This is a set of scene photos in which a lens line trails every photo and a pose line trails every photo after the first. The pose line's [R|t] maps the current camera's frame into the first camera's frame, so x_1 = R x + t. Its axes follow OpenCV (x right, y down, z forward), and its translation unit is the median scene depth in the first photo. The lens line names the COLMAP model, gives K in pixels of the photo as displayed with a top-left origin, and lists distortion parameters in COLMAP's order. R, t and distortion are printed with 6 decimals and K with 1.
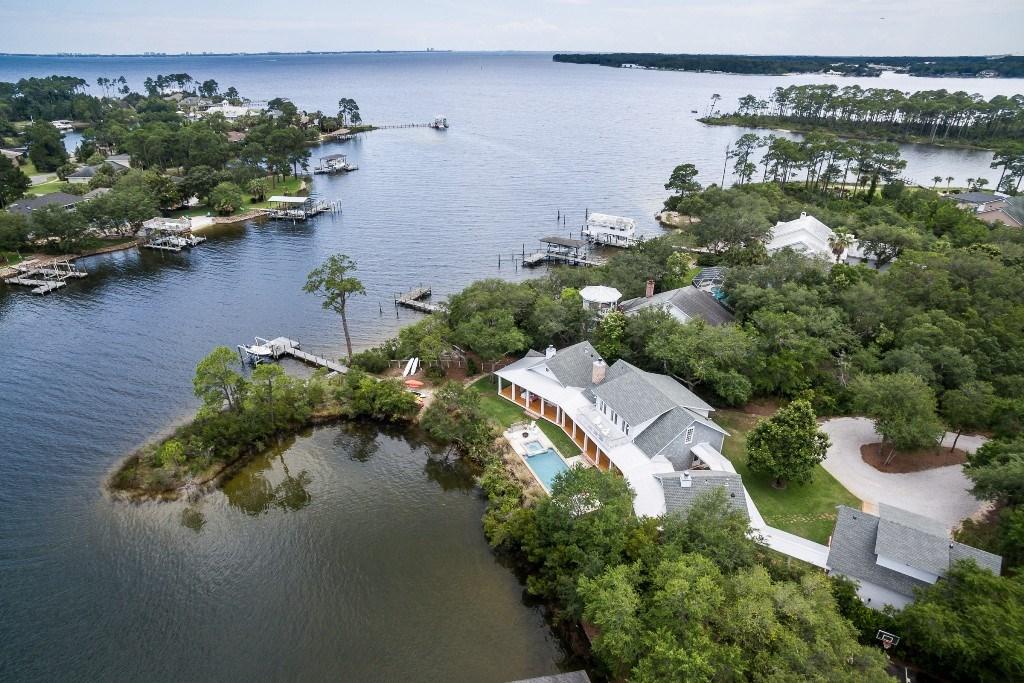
lens RADIAL K [[560.0, 0, 514.7], [0, 560.0, 367.7], [0, 0, 1]] dist [-0.134211, 0.075781]
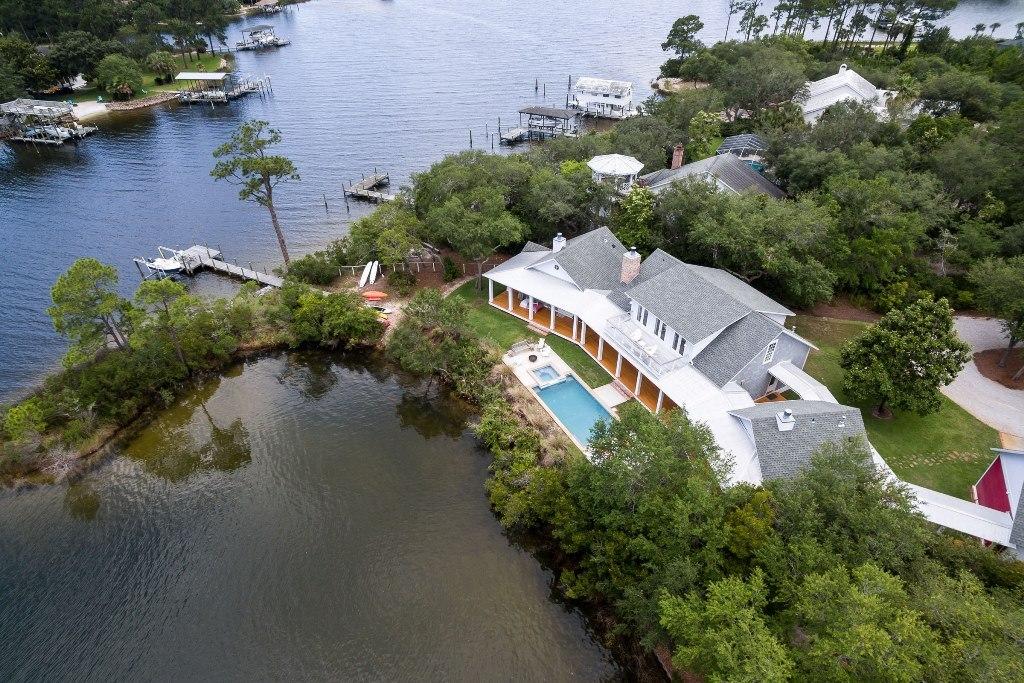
lens RADIAL K [[560.0, 0, 514.7], [0, 560.0, 367.7], [0, 0, 1]] dist [-0.134211, 0.075781]
pose [[0.997086, -0.054955, 0.052907, -0.038748], [0.045319, 0.984633, 0.168651, 0.007051], [-0.061362, -0.165762, 0.984255, 0.249314]]
